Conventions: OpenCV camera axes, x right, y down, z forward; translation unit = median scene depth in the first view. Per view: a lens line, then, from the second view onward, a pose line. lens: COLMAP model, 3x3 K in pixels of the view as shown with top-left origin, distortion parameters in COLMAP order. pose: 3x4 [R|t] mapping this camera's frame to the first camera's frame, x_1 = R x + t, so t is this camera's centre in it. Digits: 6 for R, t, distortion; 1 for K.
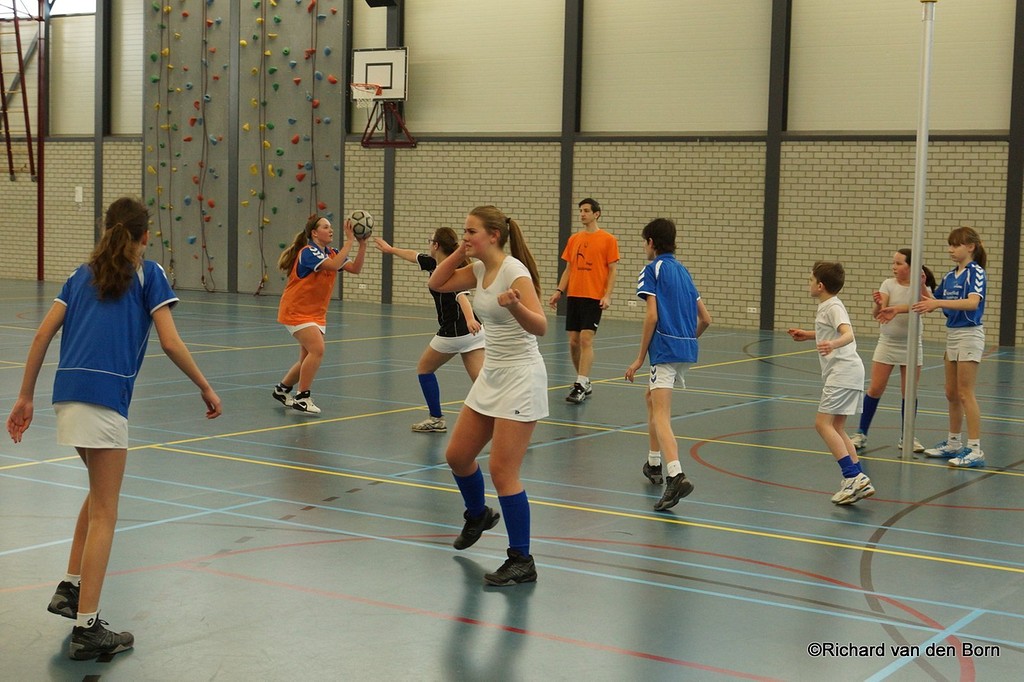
lens RADIAL K [[1692.6, 0, 512.0], [0, 1692.6, 341.0], [0, 0, 1]] dist [0.009054, -0.062526]
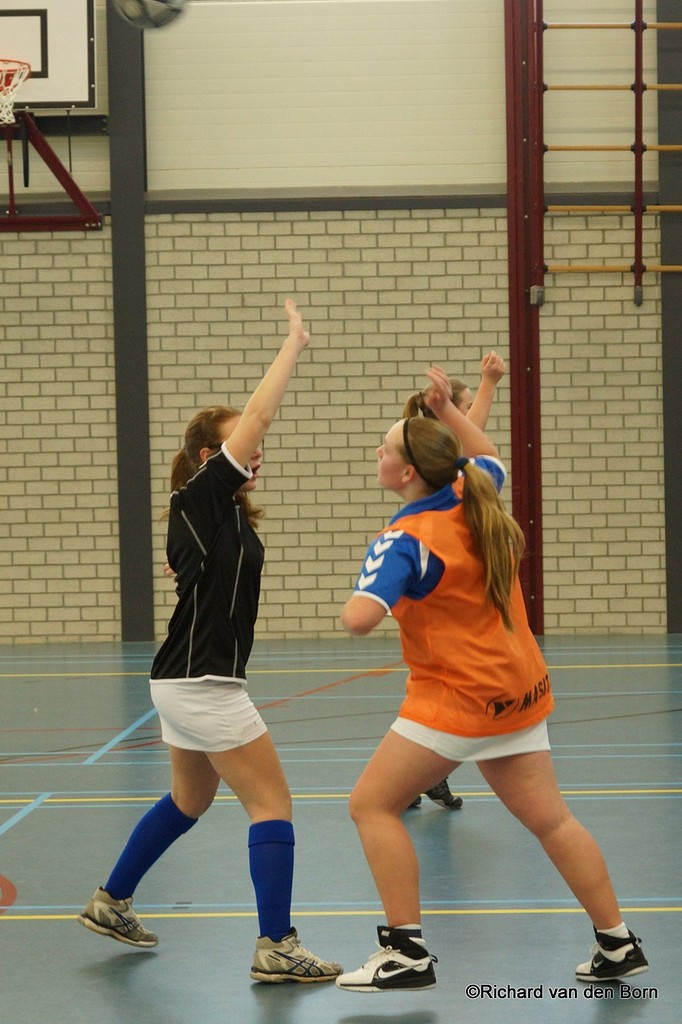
lens RADIAL K [[3498.6, 0, 341.0], [0, 3498.6, 512.0], [0, 0, 1]] dist [-0.022750, -0.208830]
pose [[0.837301, -0.060859, 0.543344, -0.425386], [0.080893, 0.996638, -0.013025, -0.034097], [-0.540724, 0.054859, 0.839409, 0.293867]]
